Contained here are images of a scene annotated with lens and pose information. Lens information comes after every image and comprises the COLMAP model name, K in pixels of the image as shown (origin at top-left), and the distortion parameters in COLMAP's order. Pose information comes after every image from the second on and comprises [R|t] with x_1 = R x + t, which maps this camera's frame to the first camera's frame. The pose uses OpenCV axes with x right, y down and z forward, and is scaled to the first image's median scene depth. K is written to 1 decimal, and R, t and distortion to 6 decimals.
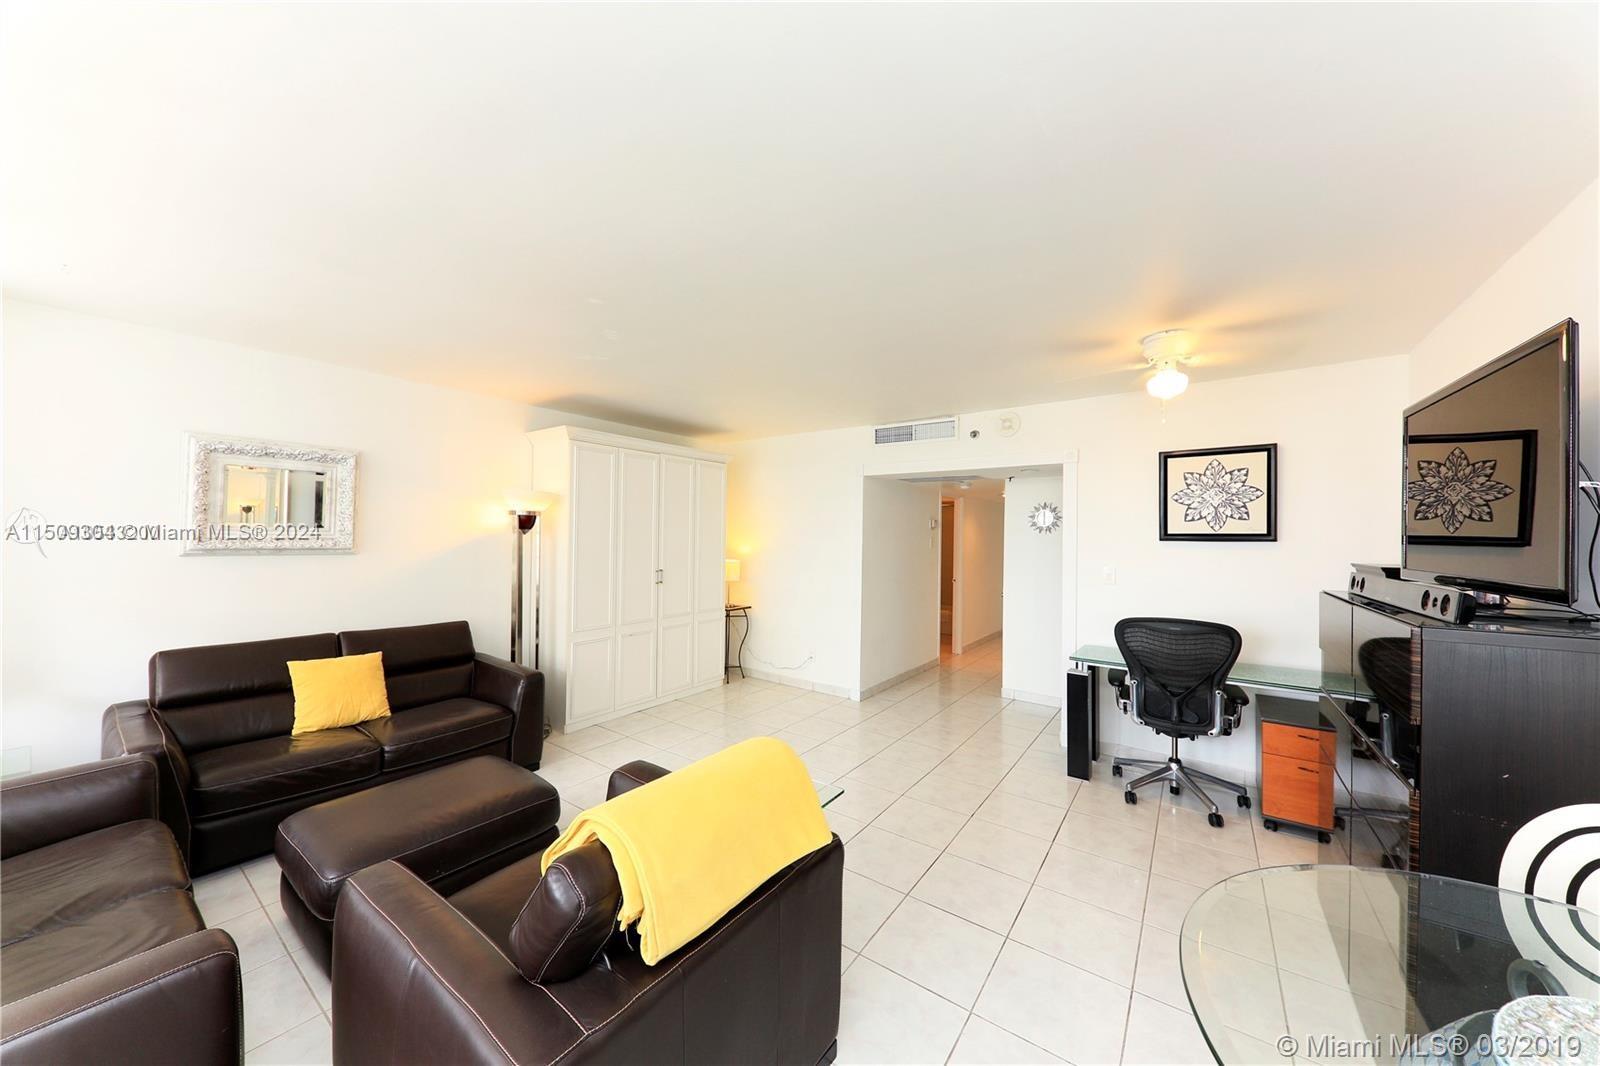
lens RADIAL K [[558.1, 0, 793.8], [0, 558.1, 530.6], [0, 0, 1]] dist [0.011164, -0.000817]
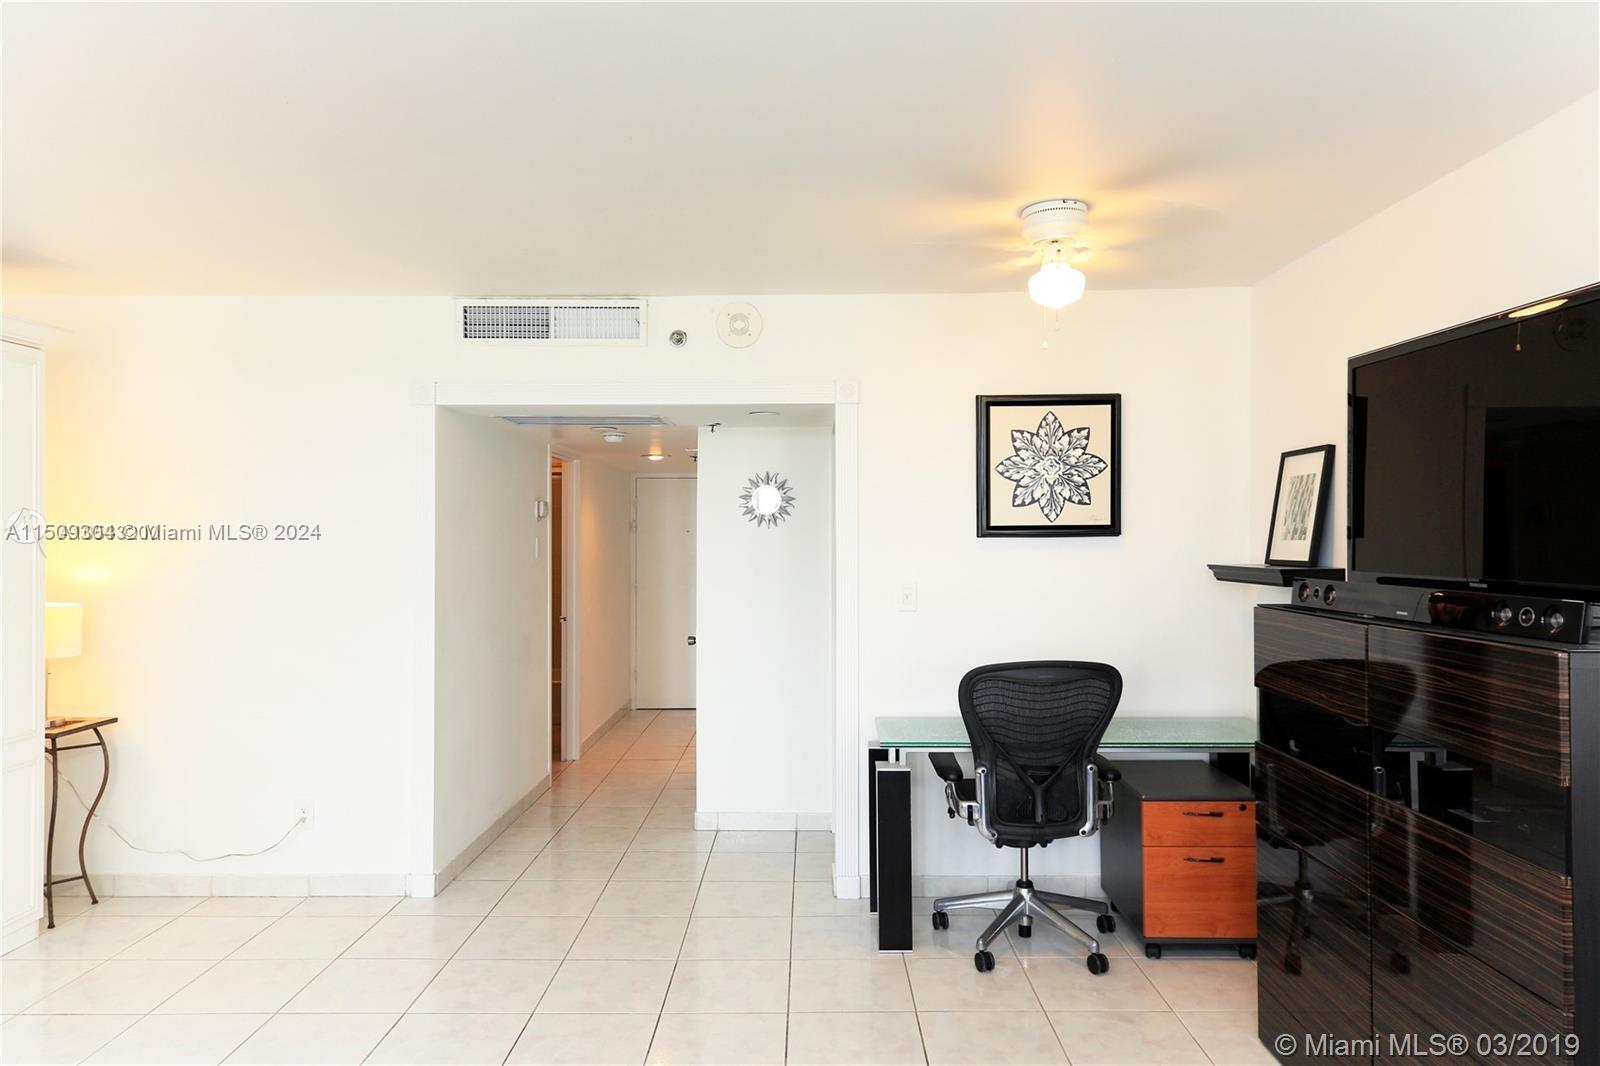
lens RADIAL K [[1043.6, 0, 802.7], [0, 1043.6, 529.8], [0, 0, 1]] dist [0.028699, 0.002088]
pose [[0.809247, -0.011350, 0.587359, -0.197327], [0.005682, 0.999918, 0.011494, -0.004893], [-0.587441, -0.005964, 0.809245, 0.177324]]
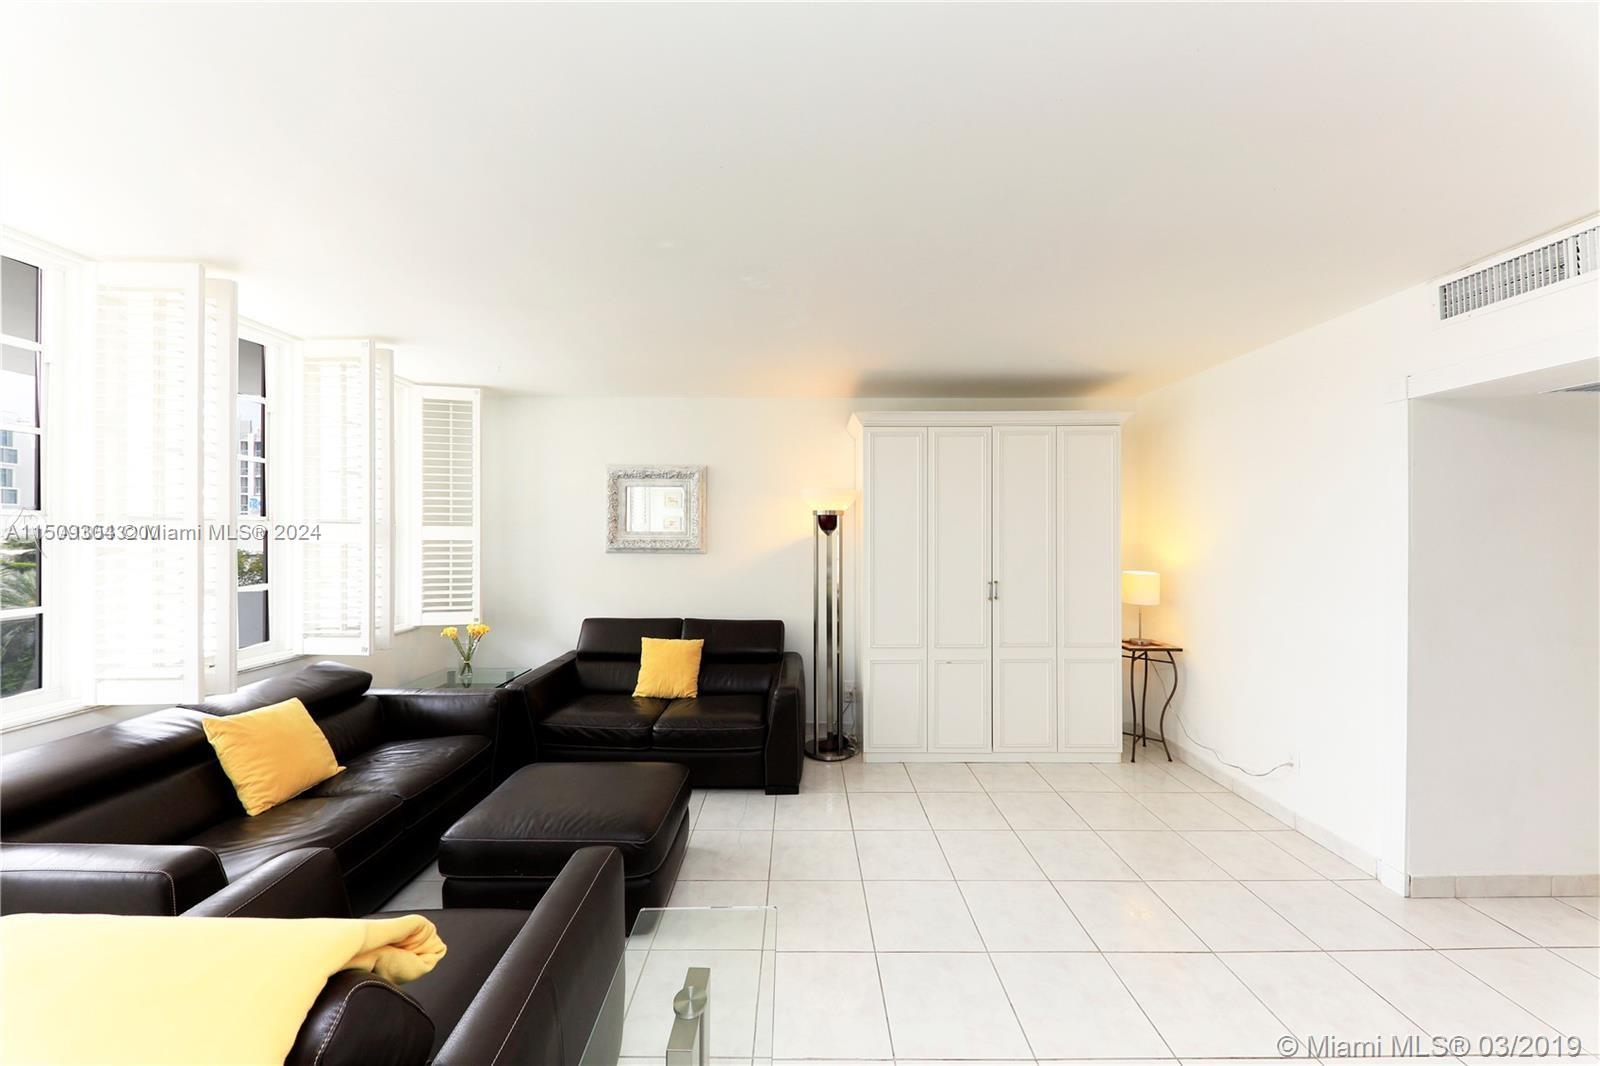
lens RADIAL K [[558.1, 0, 799.3], [0, 558.1, 529.2], [0, 0, 1]] dist [0.011164, -0.000817]
pose [[0.590261, -0.020224, -0.806959, 0.287098], [0.014558, 0.999790, -0.014409, 0.010543], [0.807081, -0.003243, 0.590432, 0.470395]]
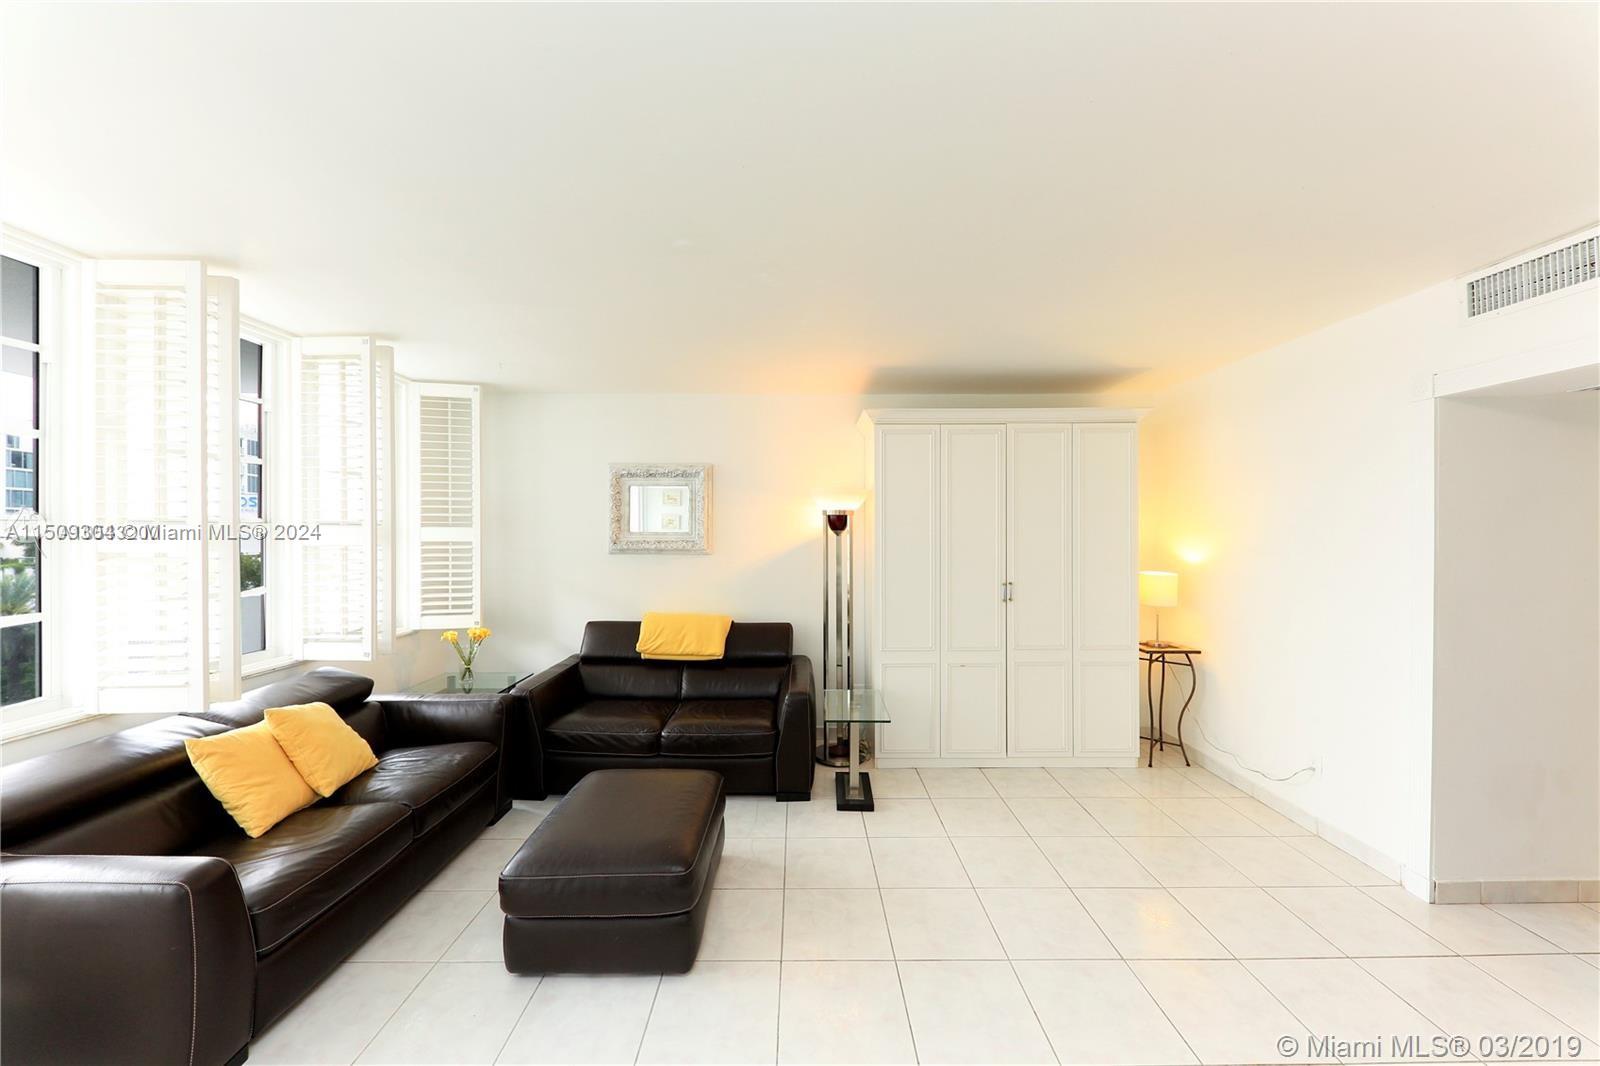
lens RADIAL K [[577.6, 0, 800.3], [0, 577.6, 529.0], [0, 0, 1]] dist [0.011343, -0.000294]
pose [[0.593952, -0.017836, -0.804302, 0.282823], [0.016892, 0.999810, -0.009697, 0.004374], [0.804323, -0.007827, 0.594141, 0.448418]]
